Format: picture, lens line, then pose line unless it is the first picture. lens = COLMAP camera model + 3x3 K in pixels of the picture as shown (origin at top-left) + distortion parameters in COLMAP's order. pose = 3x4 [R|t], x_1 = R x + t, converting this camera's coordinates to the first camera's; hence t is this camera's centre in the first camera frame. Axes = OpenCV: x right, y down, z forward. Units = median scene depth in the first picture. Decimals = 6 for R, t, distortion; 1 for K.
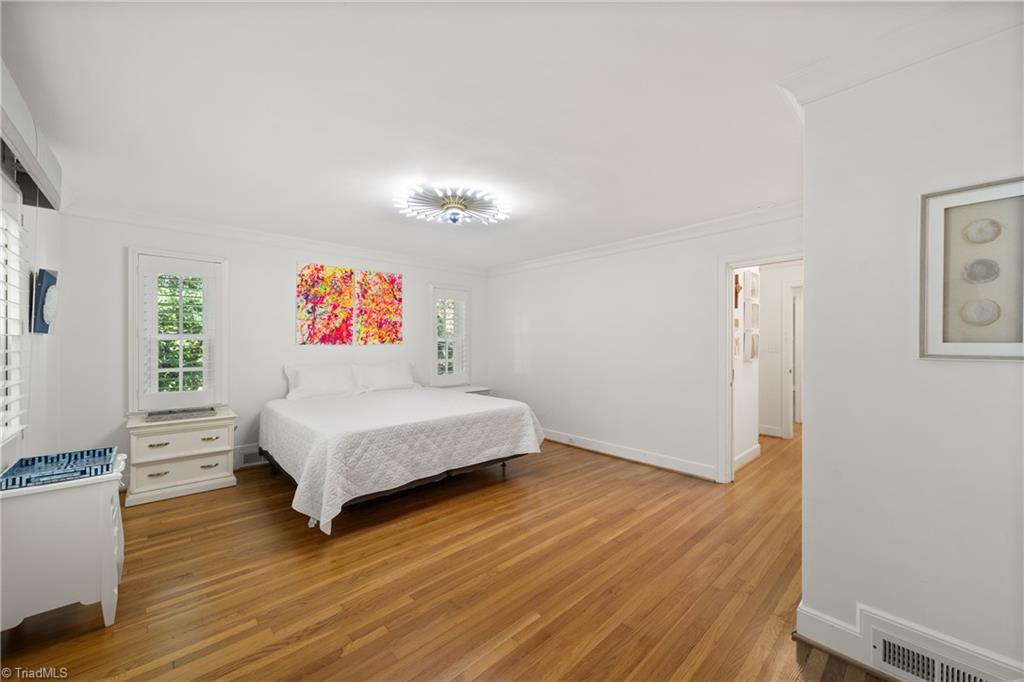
lens RADIAL K [[388.8, 0, 519.8], [0, 388.8, 346.1], [0, 0, 1]] dist [-0.000424, -0.000004]
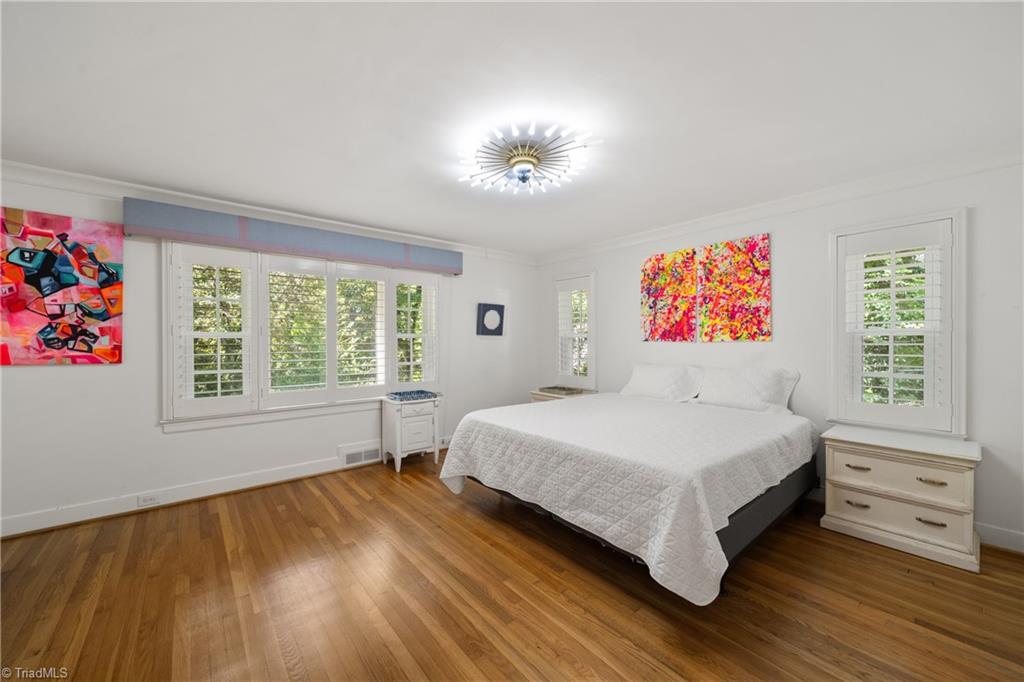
lens RADIAL K [[388.8, 0, 519.8], [0, 388.8, 346.1], [0, 0, 1]] dist [-0.000424, -0.000004]
pose [[-0.052195, 0.015261, -0.998520, 0.407876], [-0.006598, 0.999856, 0.015627, -0.004786], [0.998615, 0.007404, -0.052087, 0.702326]]
